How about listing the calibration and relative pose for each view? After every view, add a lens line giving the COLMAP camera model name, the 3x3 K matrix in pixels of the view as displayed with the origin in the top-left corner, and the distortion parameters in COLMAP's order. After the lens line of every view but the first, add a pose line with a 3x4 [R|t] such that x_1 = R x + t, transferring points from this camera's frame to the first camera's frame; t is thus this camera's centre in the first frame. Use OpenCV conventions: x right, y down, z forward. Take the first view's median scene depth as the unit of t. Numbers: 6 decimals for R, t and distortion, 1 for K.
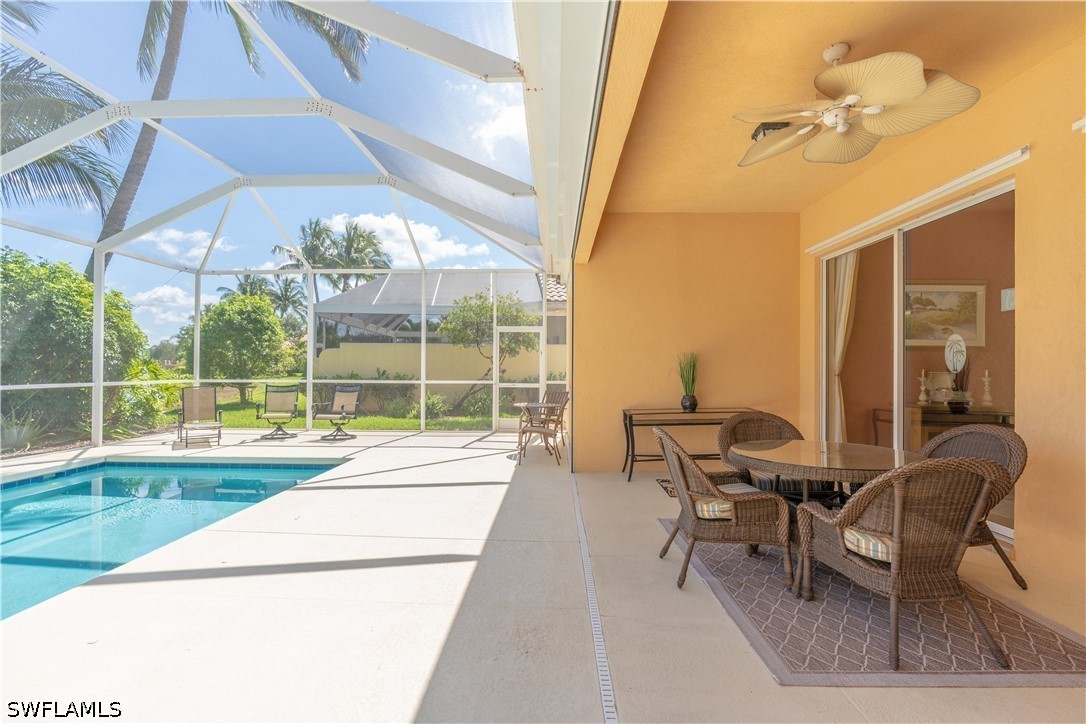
lens RADIAL K [[501.7, 0, 529.0], [0, 501.7, 365.5], [0, 0, 1]] dist [-0.002807, -0.000032]
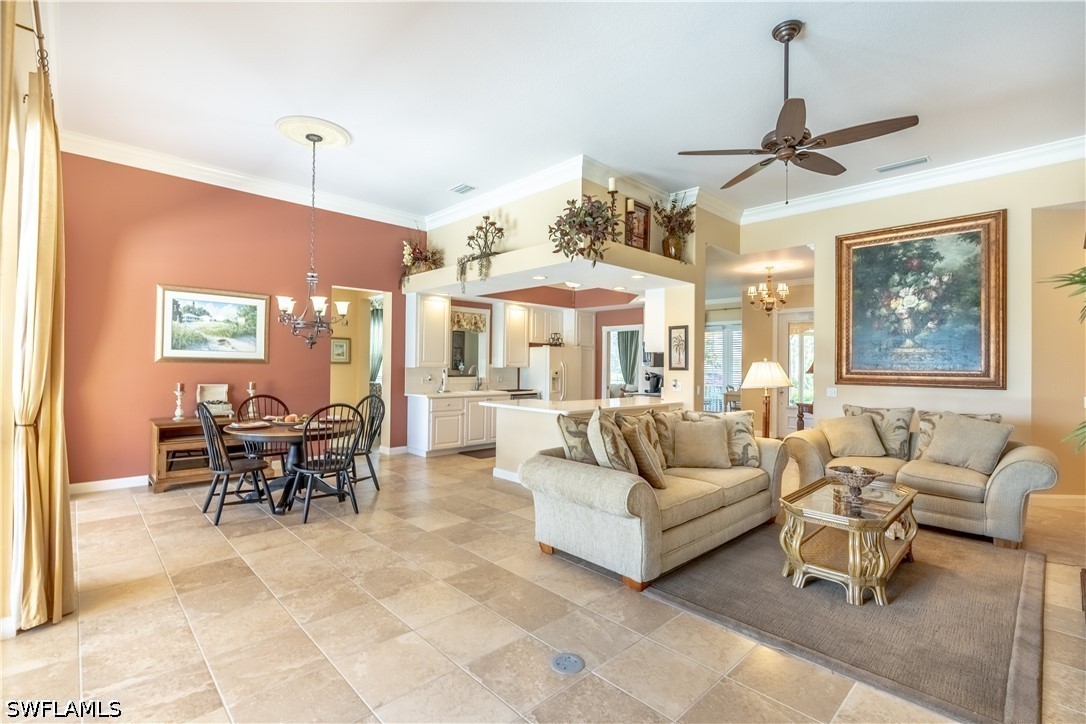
lens RADIAL K [[494.9, 0, 546.4], [0, 494.9, 364.2], [0, 0, 1]] dist [-0.001061, -0.000443]
pose [[0.690684, 0.005408, 0.723137, 0.567469], [-0.011373, 0.999930, 0.003385, -0.036803], [-0.723067, -0.010562, 0.690697, -0.136917]]
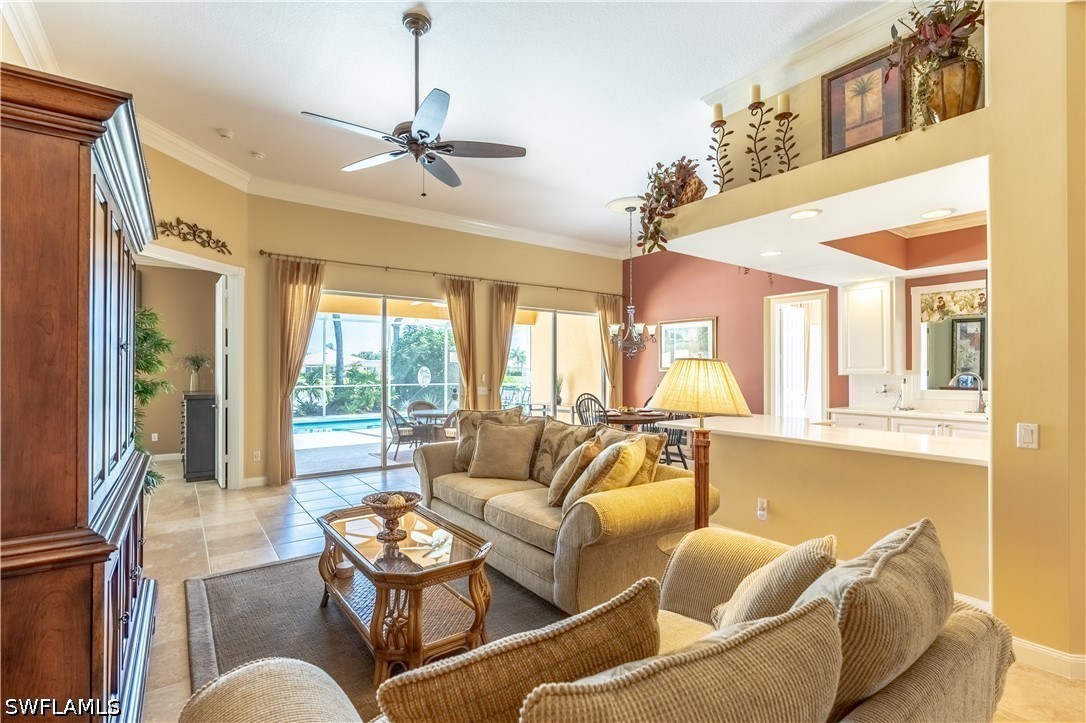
lens RADIAL K [[498.1, 0, 520.1], [0, 498.1, 363.1], [0, 0, 1]] dist [-0.011381, 0.000011]
pose [[0.599885, -0.014319, -0.799958, 1.639024], [0.003866, 0.999880, -0.014998, -0.032499], [0.800077, 0.005905, 0.599868, -0.180965]]
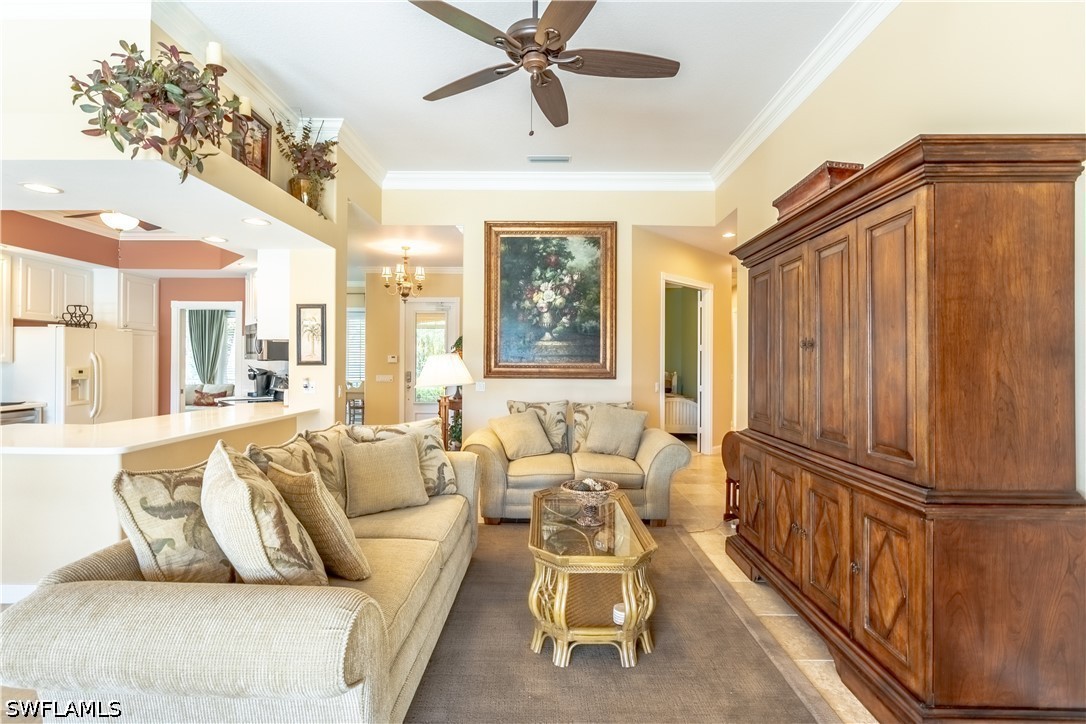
lens RADIAL K [[501.3, 0, 543.0], [0, 501.3, 362.0], [0, 0, 1]] dist [-0.006599, 0.000844]
pose [[-0.019029, -0.004568, 0.999808, 0.743829], [-0.010286, 0.999938, 0.004373, -0.035469], [-0.999766, -0.010201, -0.019075, 0.046263]]
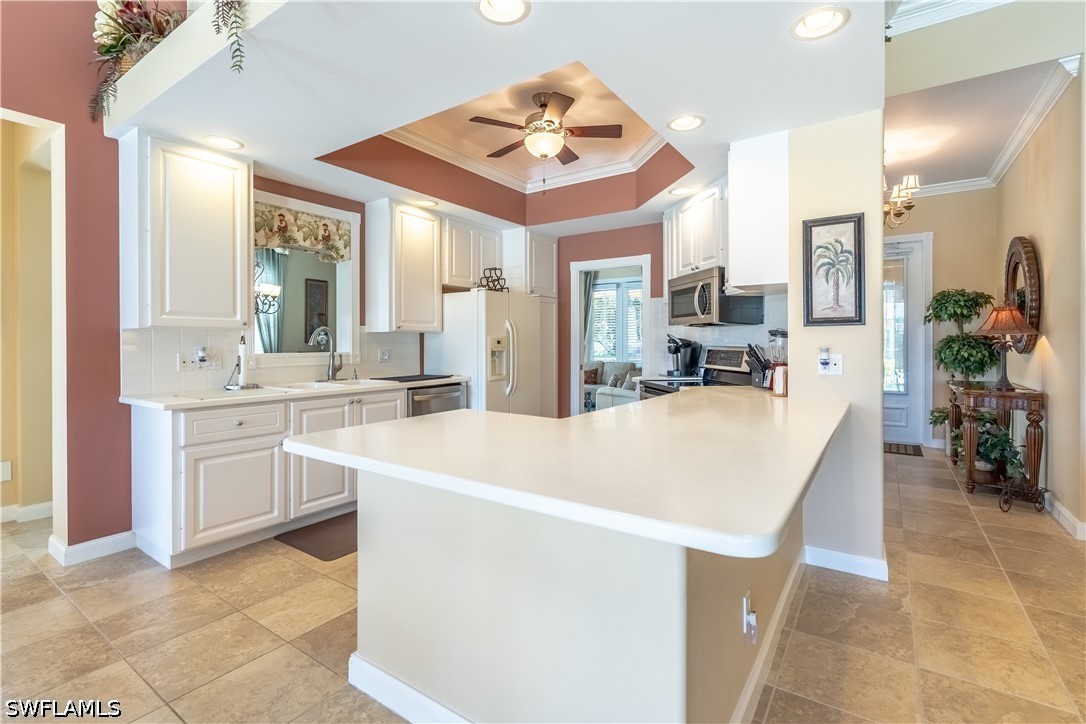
lens RADIAL K [[488.9, 0, 550.4], [0, 488.9, 345.8], [0, 0, 1]] dist [-0.011486, -0.000104]
pose [[0.527876, -0.010314, 0.849259, 1.045588], [-0.000057, 0.999926, 0.012179, -0.010181], [-0.849321, -0.006477, 0.527836, 0.380164]]
